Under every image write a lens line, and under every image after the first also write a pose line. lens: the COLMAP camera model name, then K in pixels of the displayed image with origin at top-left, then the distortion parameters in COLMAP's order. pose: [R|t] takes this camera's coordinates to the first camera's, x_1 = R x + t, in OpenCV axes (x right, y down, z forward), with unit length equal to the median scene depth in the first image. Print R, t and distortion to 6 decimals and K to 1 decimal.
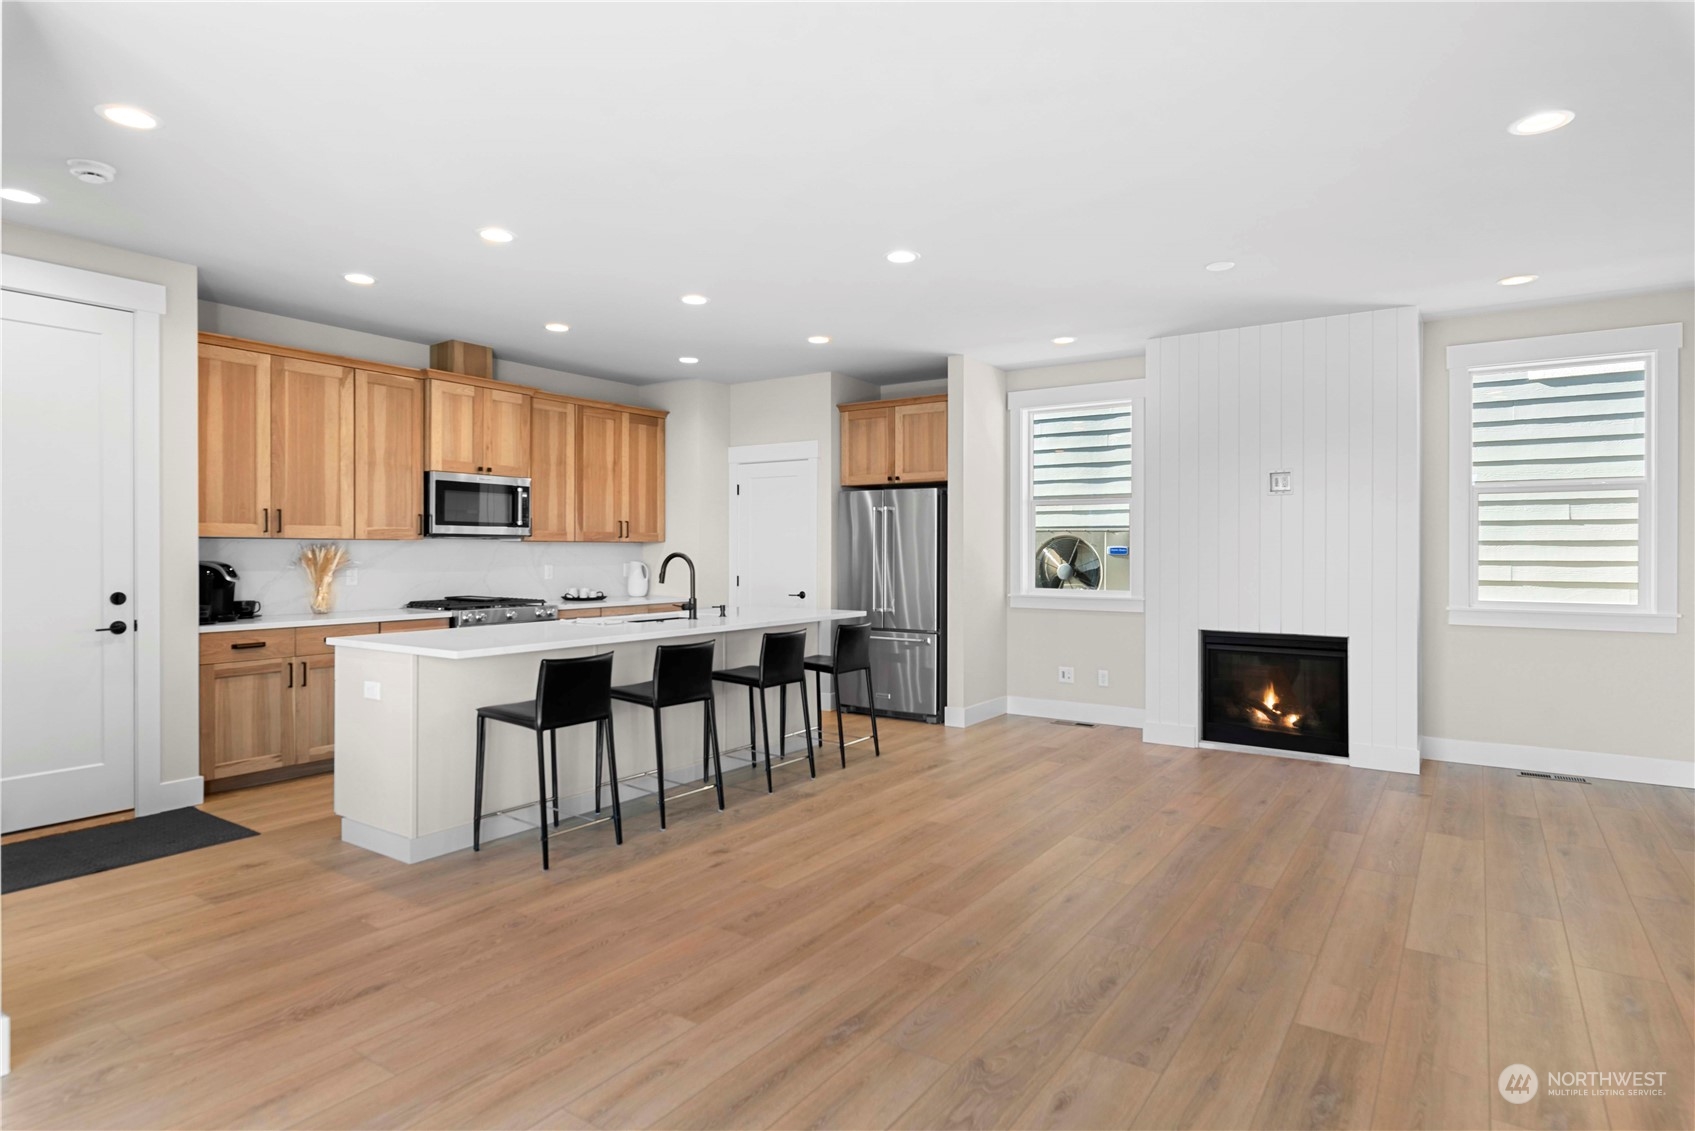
lens RADIAL K [[914.6, 0, 849.8], [0, 914.6, 563.3], [0, 0, 1]] dist [-0.000711, 0.000561]
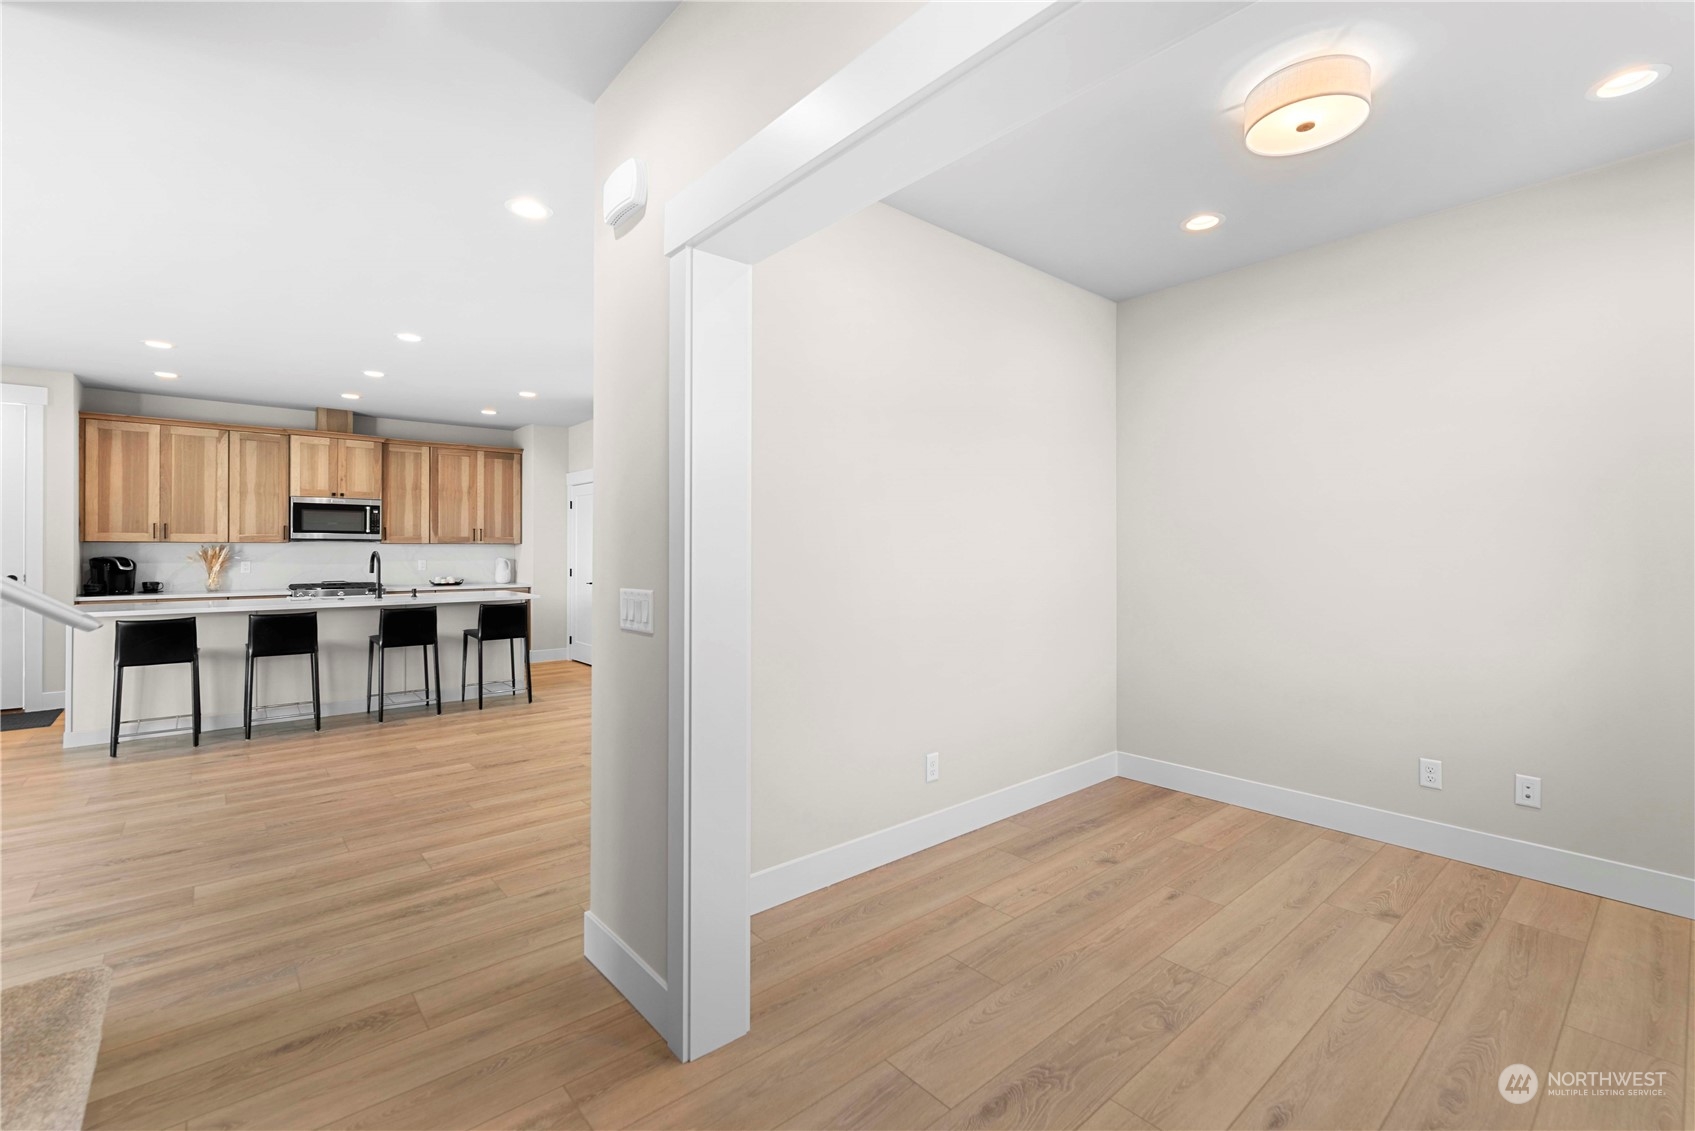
lens RADIAL K [[739.5, 0, 841.2], [0, 739.5, 555.7], [0, 0, 1]] dist [0.001959, 0.000250]
pose [[0.965902, 0.001228, -0.258904, 0.713245], [-0.003061, 0.999973, -0.006679, 0.000897], [0.258889, 0.007244, 0.965880, 0.066475]]
